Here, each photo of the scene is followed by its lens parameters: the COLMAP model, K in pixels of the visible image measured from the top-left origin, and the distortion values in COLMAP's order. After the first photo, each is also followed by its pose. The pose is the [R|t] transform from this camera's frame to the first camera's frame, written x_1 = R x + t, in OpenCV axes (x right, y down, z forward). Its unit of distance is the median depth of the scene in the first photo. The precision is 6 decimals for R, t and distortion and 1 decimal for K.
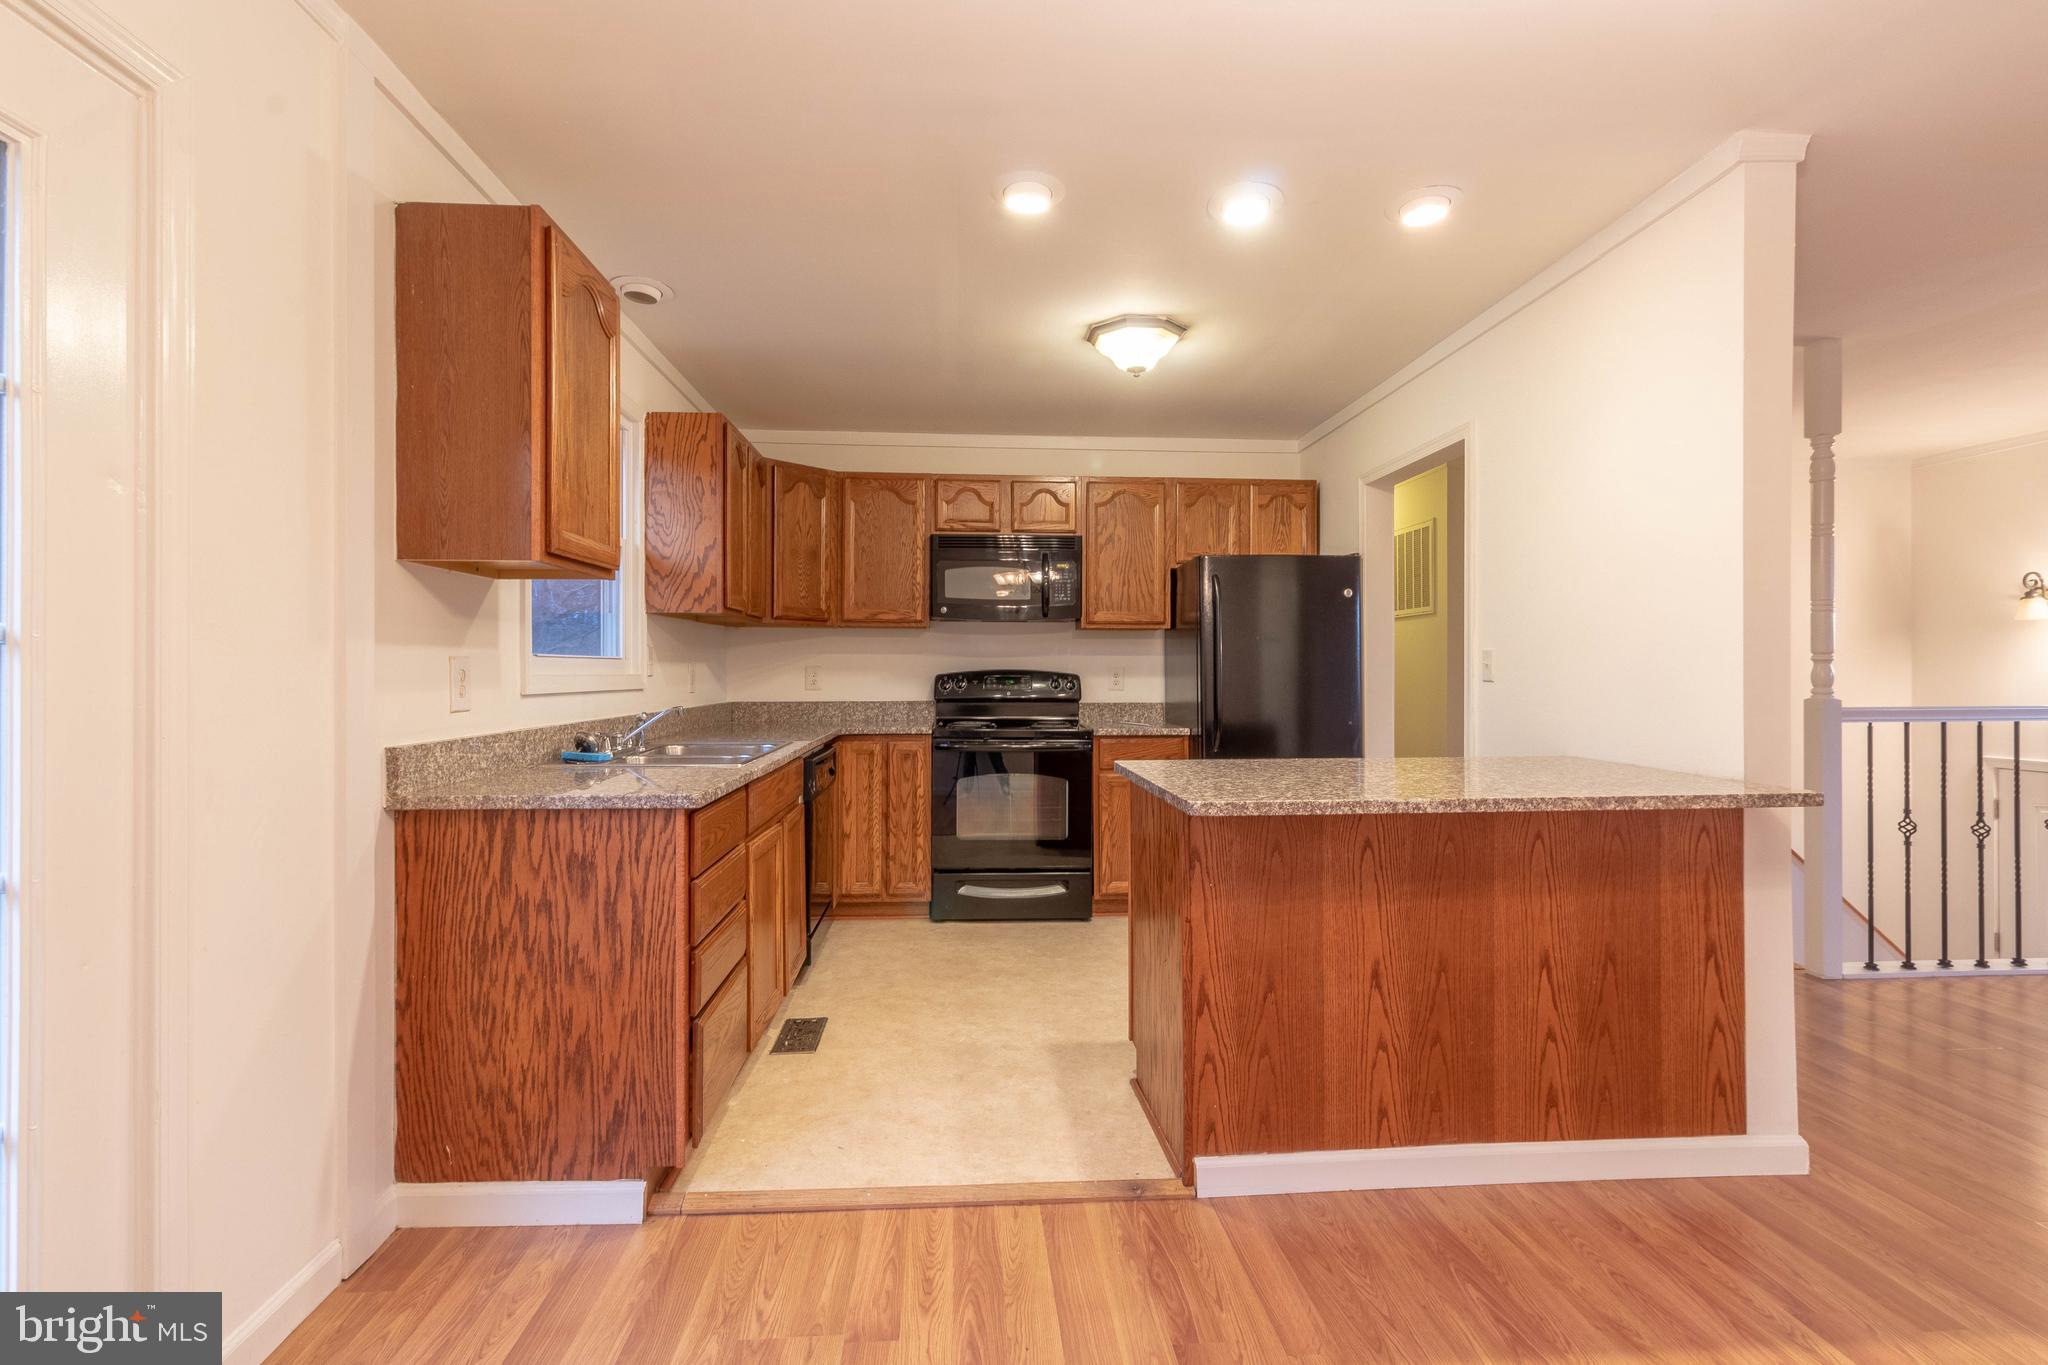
lens RADIAL K [[953.9, 0, 1014.5], [0, 953.9, 668.9], [0, 0, 1]] dist [0.003848, -0.000225]
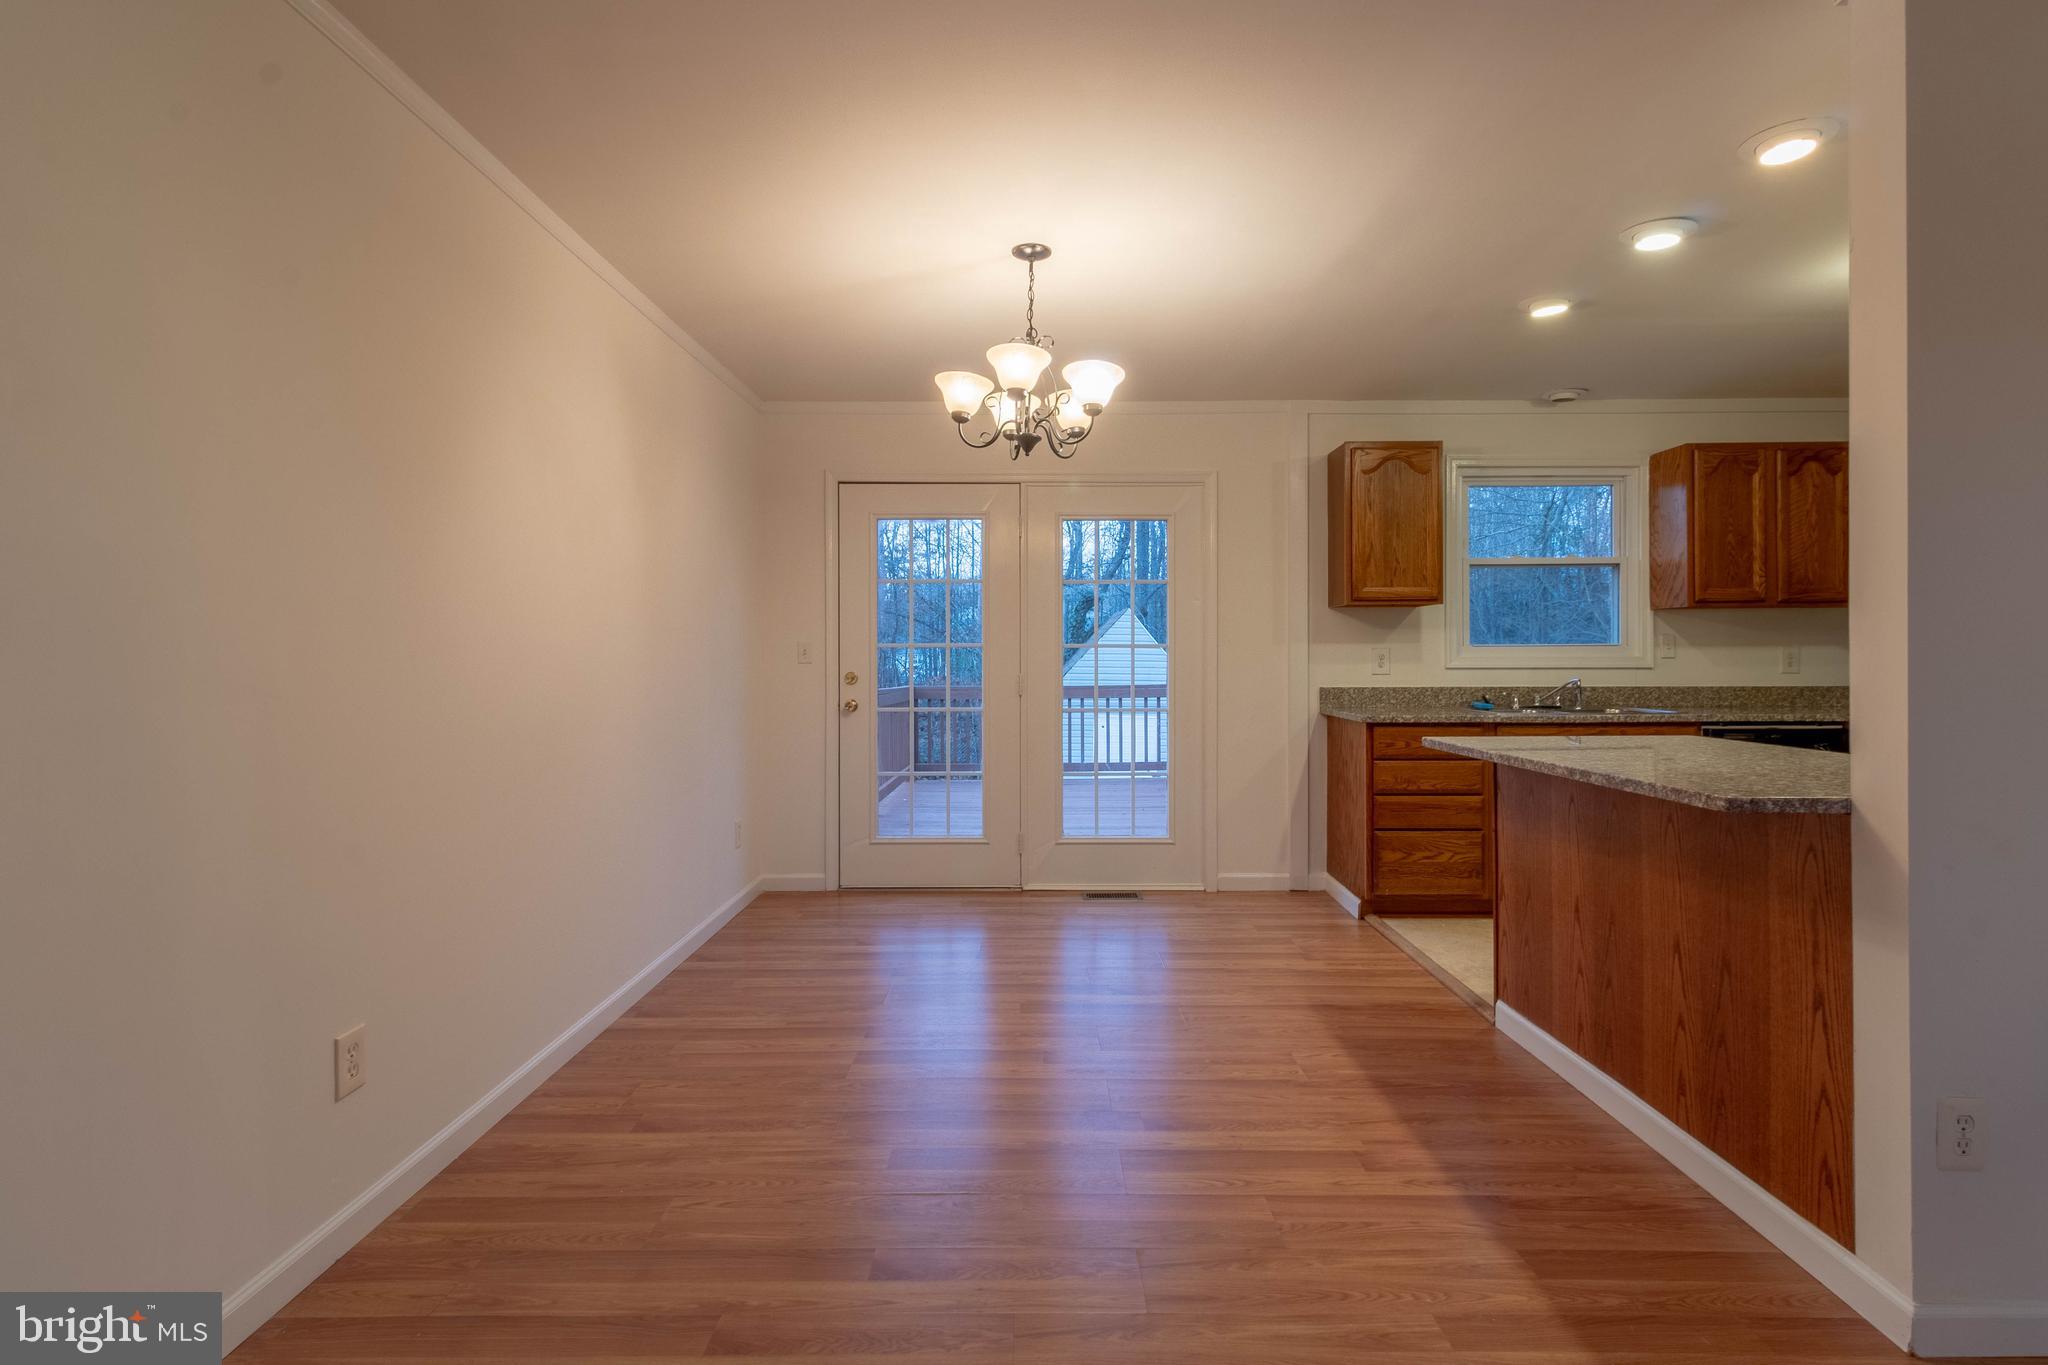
lens RADIAL K [[958.4, 0, 1016.5], [0, 958.4, 657.1], [0, 0, 1]] dist [0.004109, 0.000617]
pose [[-0.080550, 0.002876, -0.996746, 1.613280], [0.005213, 0.999983, 0.002464, -0.002313], [0.996737, -0.004998, -0.080563, 0.393956]]
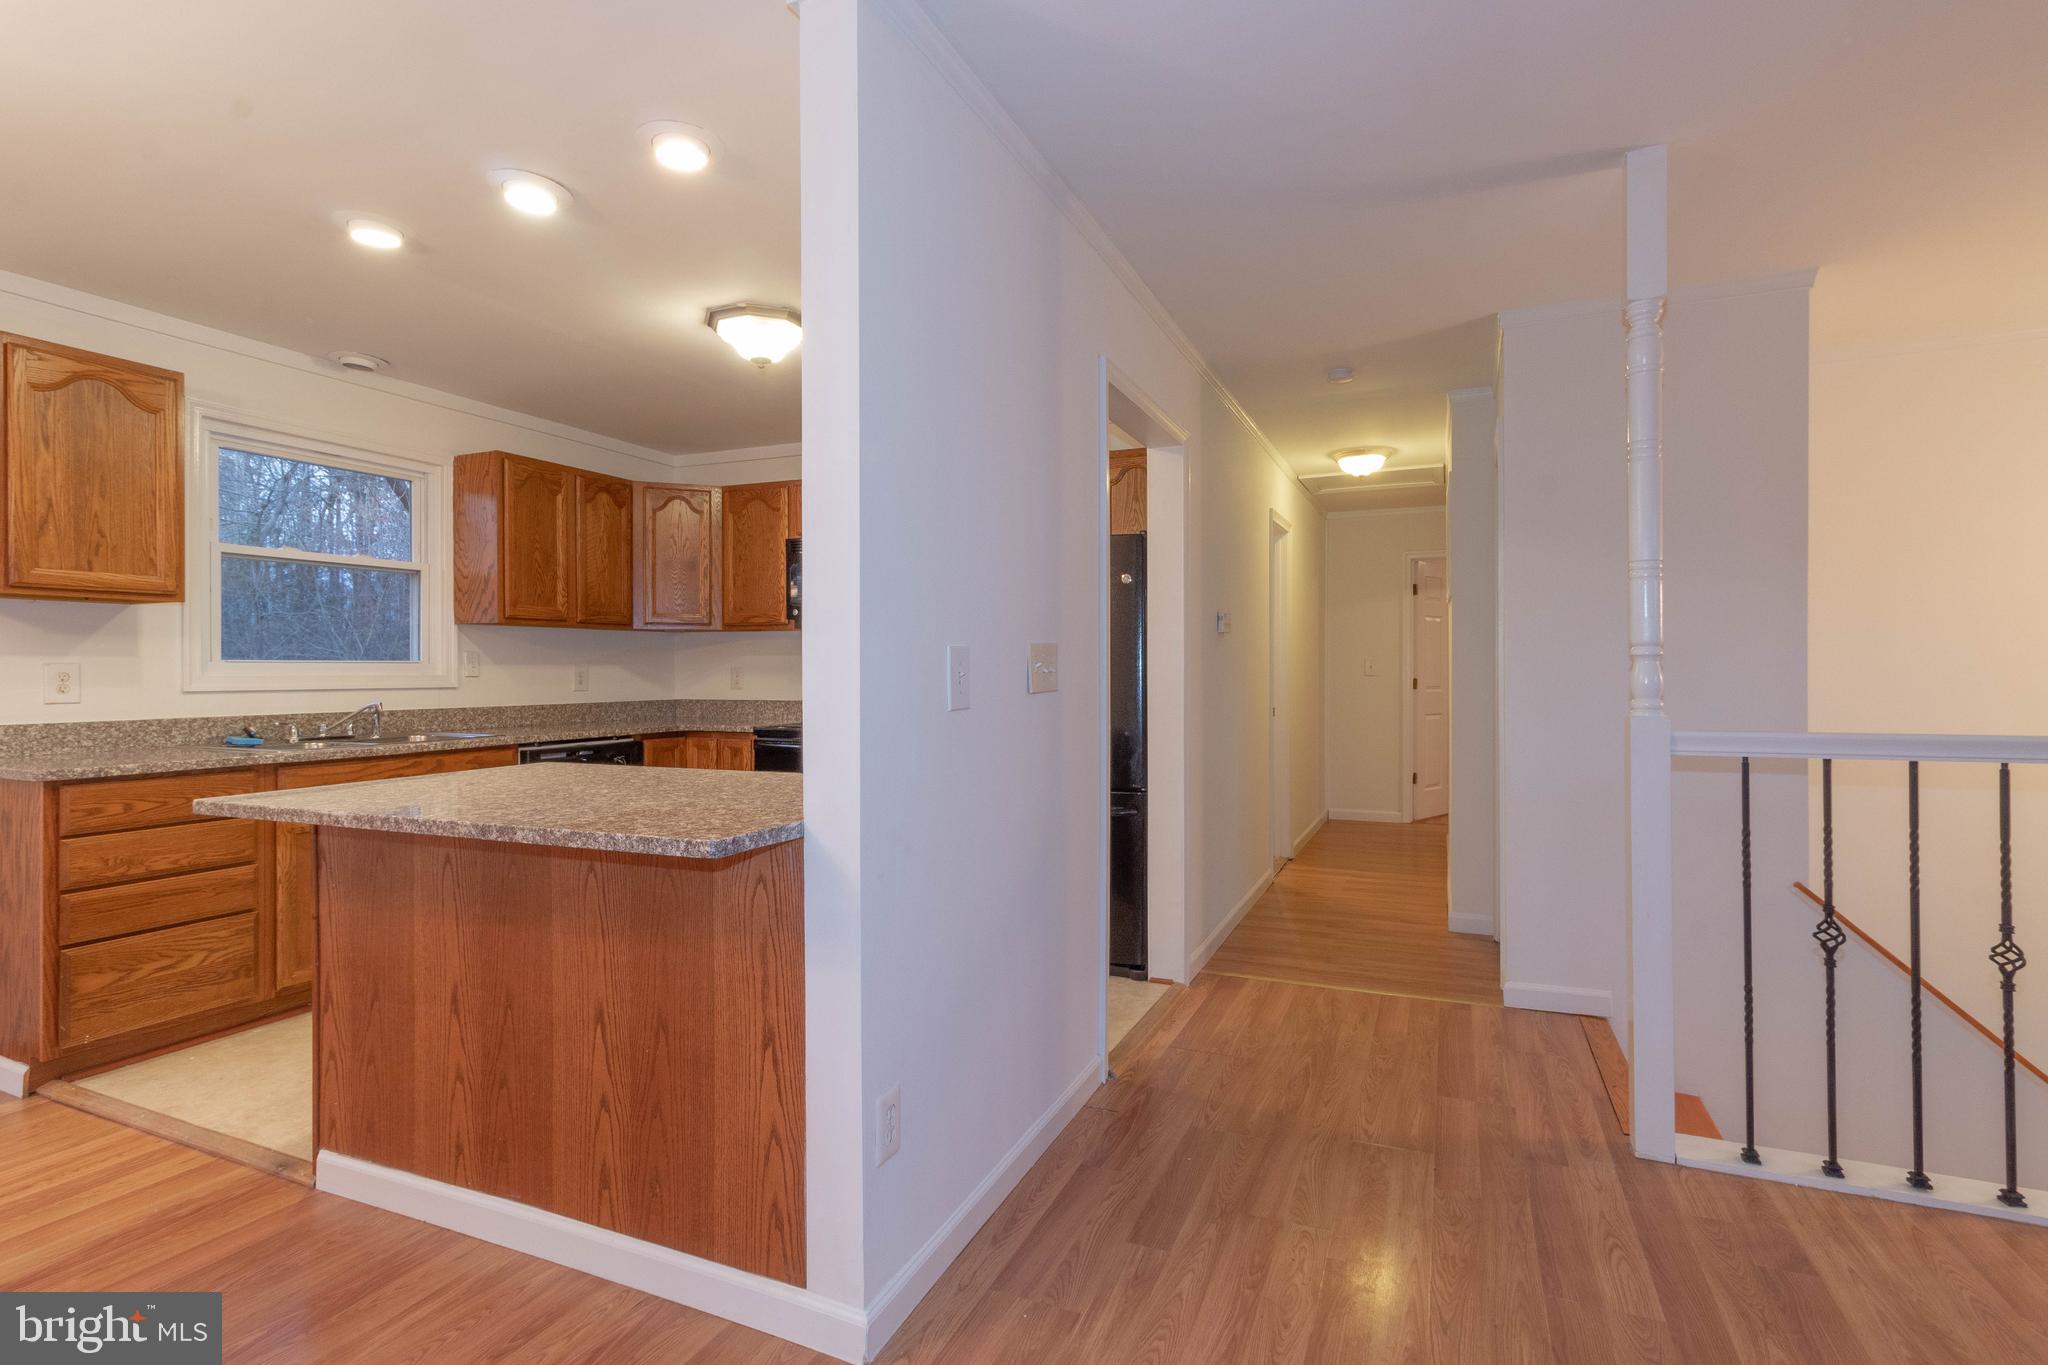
lens RADIAL K [[945.6, 0, 1025.1], [0, 945.6, 669.3], [0, 0, 1]] dist [0.002441, -0.000180]
pose [[0.897230, -0.000923, -0.441563, 1.274196], [0.001593, 0.999998, 0.001146, -0.003509], [0.441561, -0.001732, 0.897230, 0.410505]]
